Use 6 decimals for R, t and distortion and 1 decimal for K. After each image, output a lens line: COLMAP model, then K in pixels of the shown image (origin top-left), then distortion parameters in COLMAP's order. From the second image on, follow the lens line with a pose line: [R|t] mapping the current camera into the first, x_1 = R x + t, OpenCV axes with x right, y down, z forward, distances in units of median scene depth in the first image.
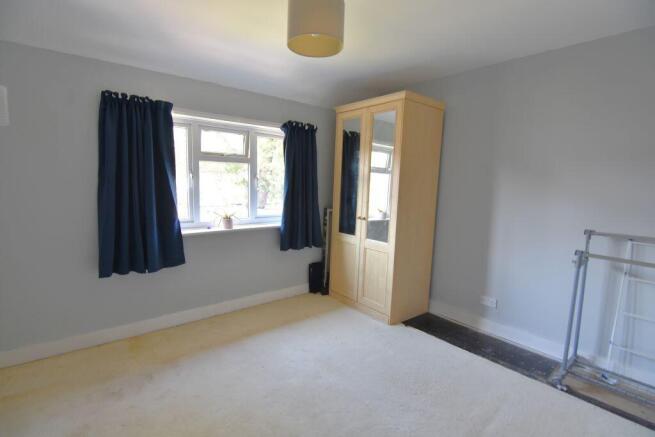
lens RADIAL K [[331.3, 0, 317.6], [0, 331.3, 222.3], [0, 0, 1]] dist [-0.000910, -0.000083]
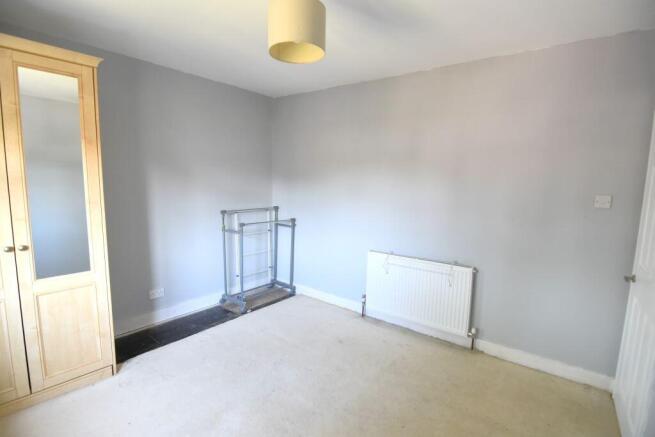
lens RADIAL K [[331.3, 0, 317.6], [0, 331.3, 222.3], [0, 0, 1]] dist [-0.000910, -0.000083]
pose [[-0.221725, -0.150055, 0.963494, -0.591790], [0.107425, 0.978315, 0.177085, -0.116251], [-0.969174, 0.142768, -0.200797, 0.710141]]
